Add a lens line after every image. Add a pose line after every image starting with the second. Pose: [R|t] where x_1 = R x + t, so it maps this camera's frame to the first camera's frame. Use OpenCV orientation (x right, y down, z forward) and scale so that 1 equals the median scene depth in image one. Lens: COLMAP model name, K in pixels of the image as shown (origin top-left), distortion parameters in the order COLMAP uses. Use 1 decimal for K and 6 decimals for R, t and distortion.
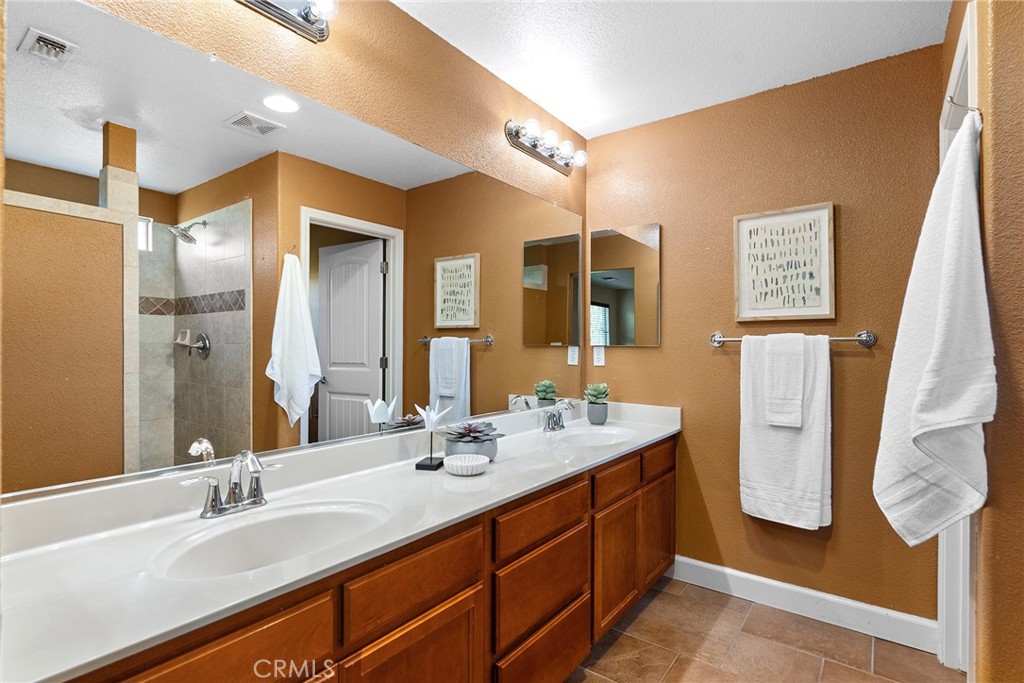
lens RADIAL K [[513.7, 0, 509.6], [0, 513.7, 343.3], [0, 0, 1]] dist [-0.004641, 0.000915]
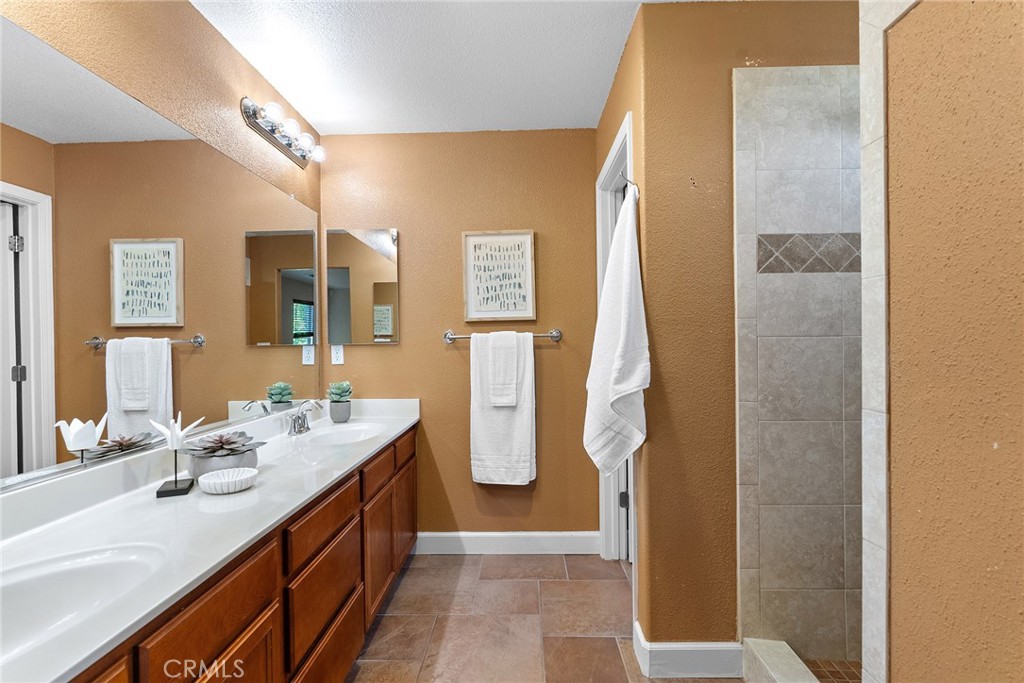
lens RADIAL K [[503.7, 0, 512.0], [0, 503.7, 344.5], [0, 0, 1]] dist [-0.004259, -0.000920]
pose [[0.801218, -0.019375, 0.598059, -0.177696], [0.015975, 0.999812, 0.010988, -0.000697], [-0.598159, 0.000750, 0.801377, 0.011039]]
